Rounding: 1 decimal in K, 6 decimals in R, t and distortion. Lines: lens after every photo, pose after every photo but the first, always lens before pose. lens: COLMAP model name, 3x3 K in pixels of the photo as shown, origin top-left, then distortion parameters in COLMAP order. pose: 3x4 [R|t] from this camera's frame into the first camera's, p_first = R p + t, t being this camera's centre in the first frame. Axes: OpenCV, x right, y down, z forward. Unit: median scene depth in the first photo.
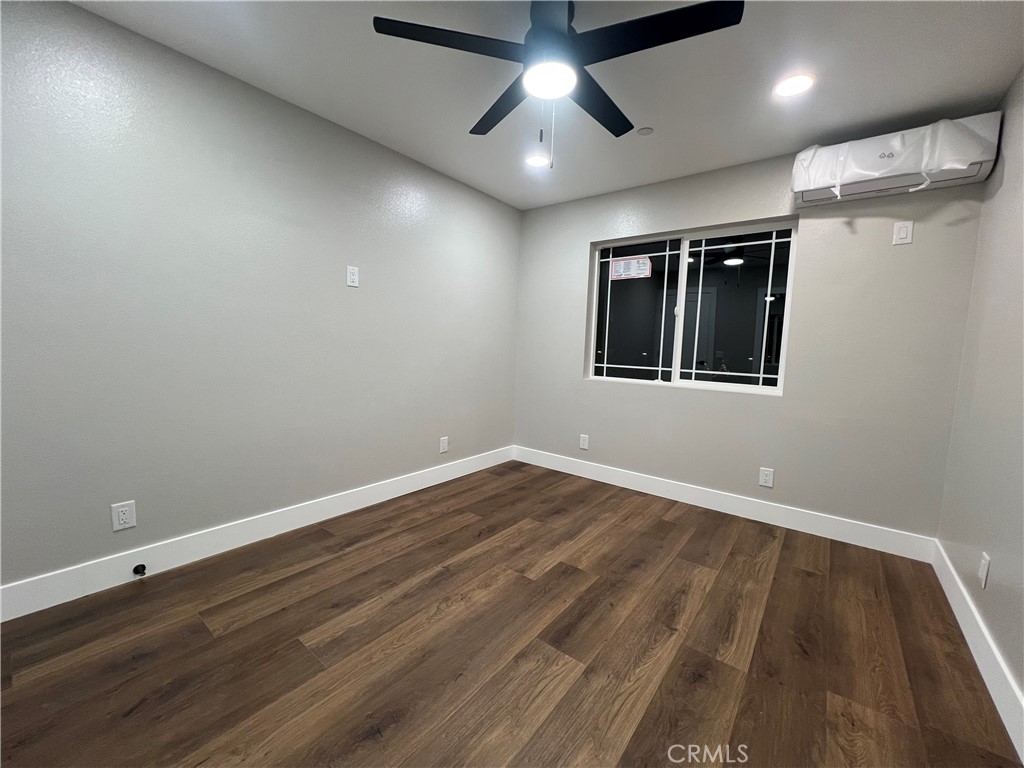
lens RADIAL K [[409.3, 0, 508.9], [0, 409.3, 383.4], [0, 0, 1]] dist [-0.004505, 0.001162]
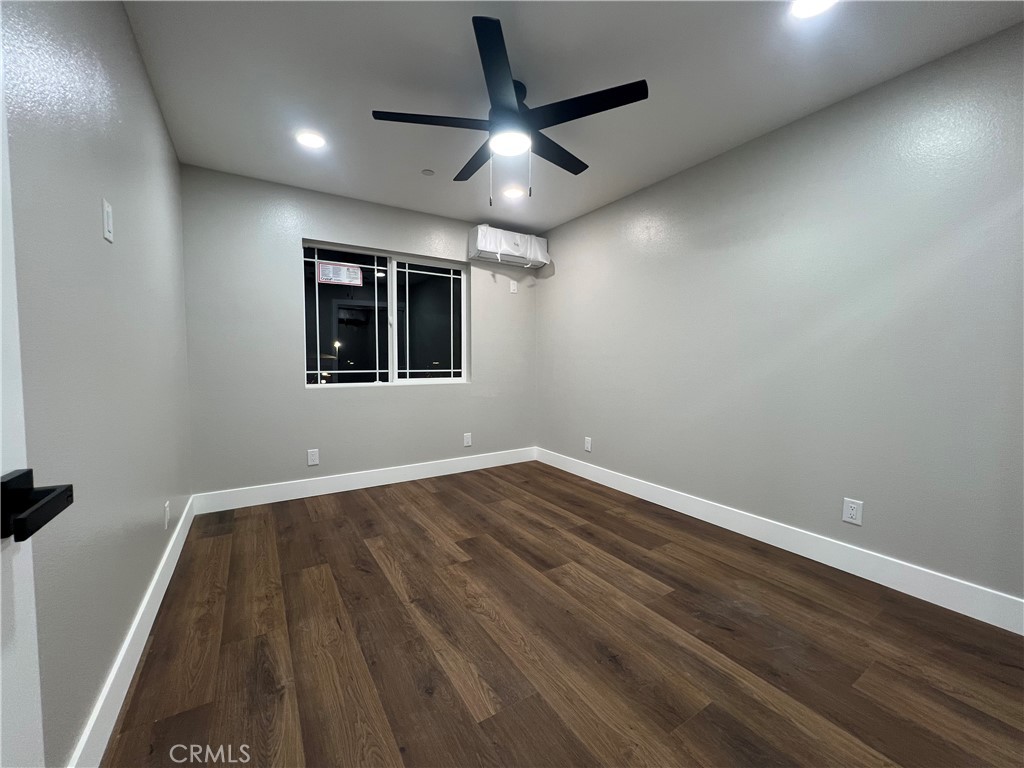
lens RADIAL K [[409.3, 0, 510.1], [0, 409.3, 384.0], [0, 0, 1]] dist [-0.004505, 0.001162]
pose [[0.331142, -0.090182, 0.939262, -0.913844], [0.097775, 0.993343, 0.060903, -0.055544], [-0.938502, 0.071668, 0.337755, 0.484447]]
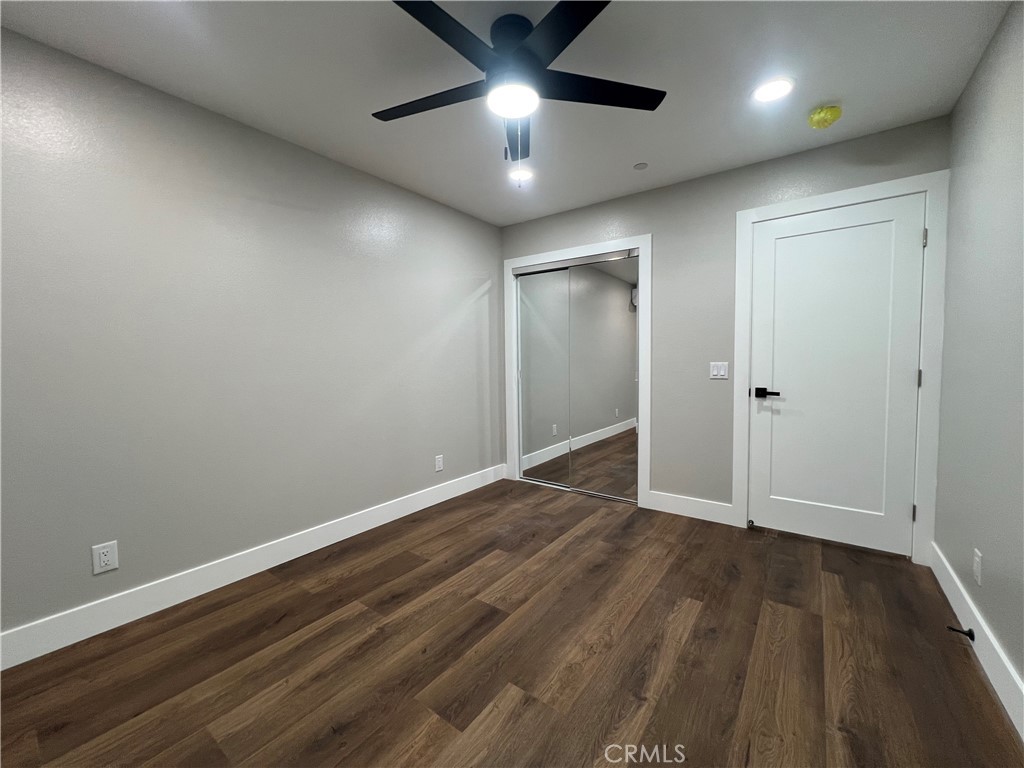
lens RADIAL K [[409.3, 0, 508.8], [0, 409.3, 381.3], [0, 0, 1]] dist [-0.004505, 0.001162]
pose [[-0.999402, -0.021296, -0.027259, 0.094778], [-0.025024, 0.989164, 0.144669, -0.160239], [0.023883, 0.145265, -0.989105, 1.639591]]
